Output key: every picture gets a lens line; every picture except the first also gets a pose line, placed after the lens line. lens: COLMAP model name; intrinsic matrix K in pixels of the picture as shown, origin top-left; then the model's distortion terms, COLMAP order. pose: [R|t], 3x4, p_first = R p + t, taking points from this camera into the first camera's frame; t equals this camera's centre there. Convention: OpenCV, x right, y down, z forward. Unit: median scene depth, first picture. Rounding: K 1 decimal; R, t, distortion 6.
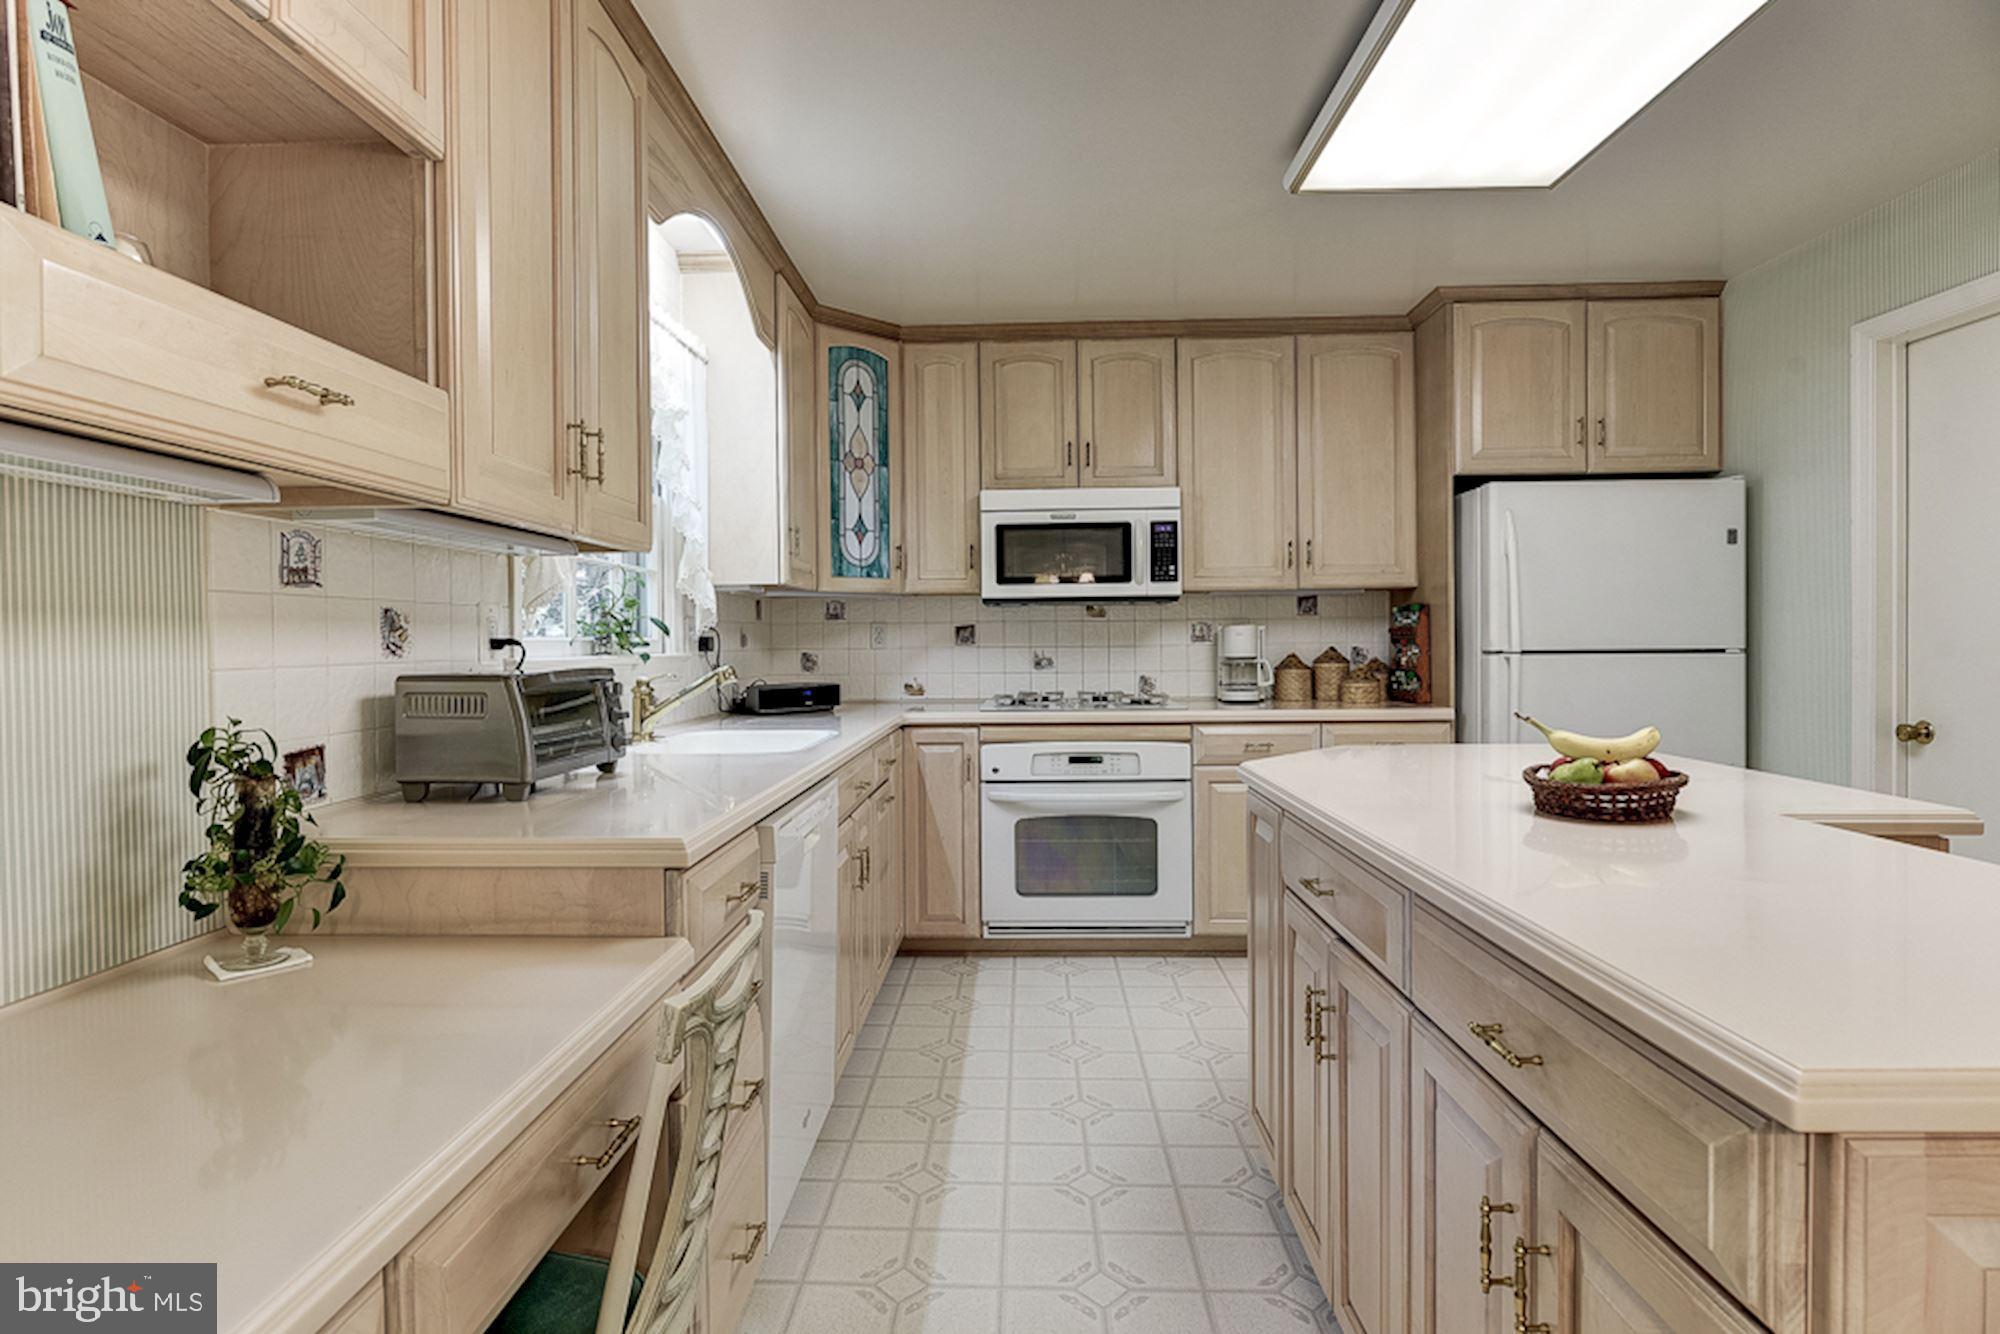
lens RADIAL K [[993.4, 0, 991.1], [0, 993.4, 655.1], [0, 0, 1]] dist [-0.002605, -0.000595]
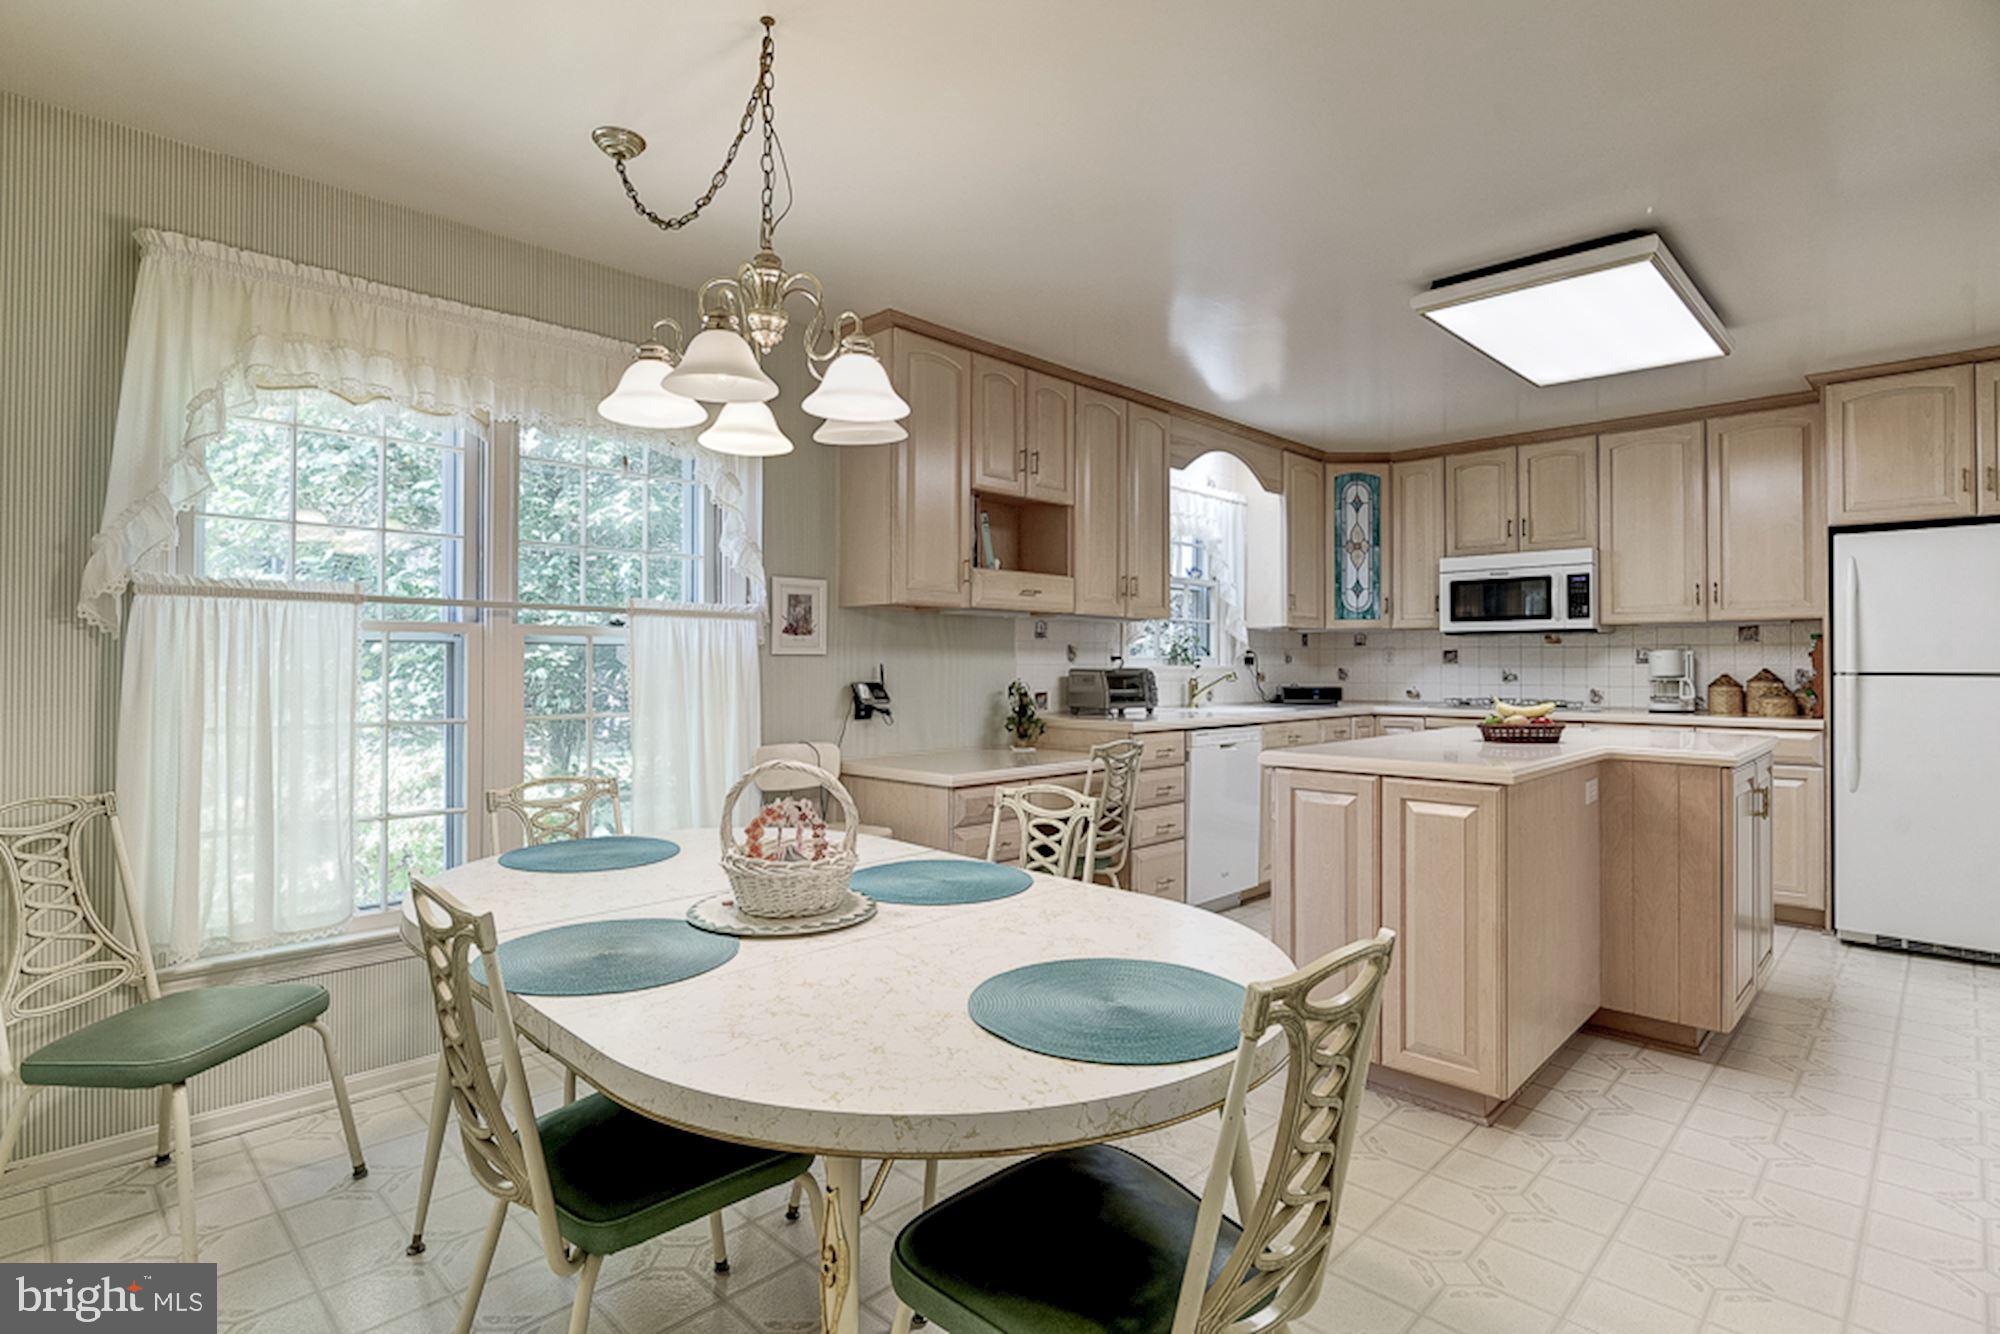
lens RADIAL K [[993.4, 0, 991.1], [0, 993.4, 655.1], [0, 0, 1]] dist [-0.002605, -0.000595]
pose [[0.740139, 0.004649, -0.672438, 0.489697], [-0.019398, 0.999708, -0.014440, 0.011215], [0.672174, 0.023732, 0.740013, -0.535240]]
